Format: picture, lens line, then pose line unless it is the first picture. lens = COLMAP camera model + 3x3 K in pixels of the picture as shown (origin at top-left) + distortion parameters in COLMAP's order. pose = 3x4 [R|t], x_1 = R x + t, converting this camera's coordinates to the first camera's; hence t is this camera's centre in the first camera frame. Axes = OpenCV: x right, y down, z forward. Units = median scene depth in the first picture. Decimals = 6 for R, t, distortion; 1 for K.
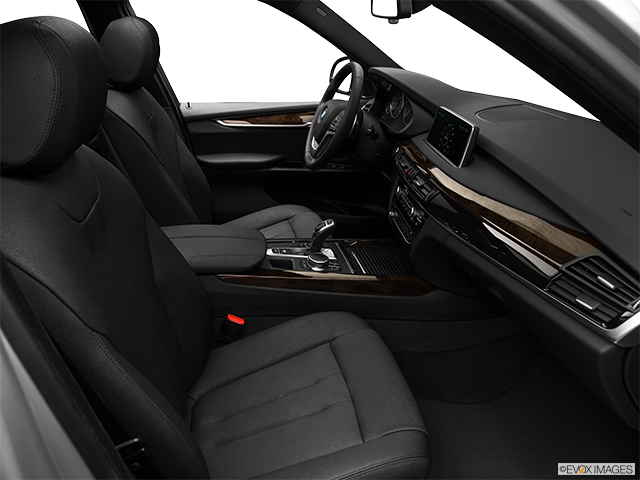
lens RADIAL K [[493.5, 0, 320.0], [0, 493.5, 240.0], [0, 0, 1]] dist [-0.123571, 0.070579]
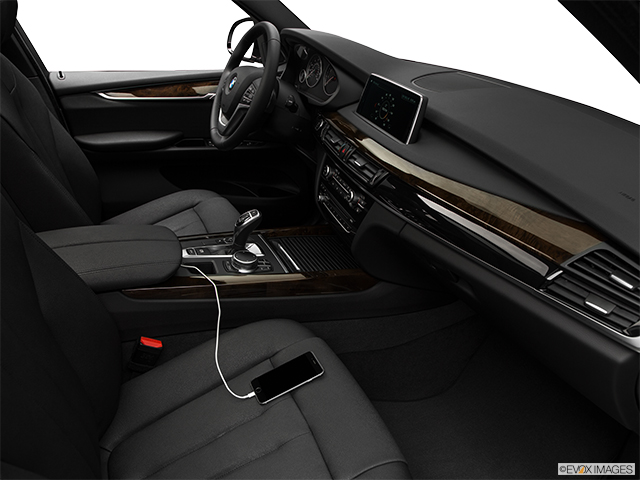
lens RADIAL K [[493.5, 0, 320.0], [0, 493.5, 240.0], [0, 0, 1]] dist [-0.123571, 0.070579]
pose [[0.972339, -0.070507, 0.222679, -0.061075], [0.057299, 0.996224, 0.065234, -0.038575], [-0.226438, -0.050670, 0.972707, 0.154589]]
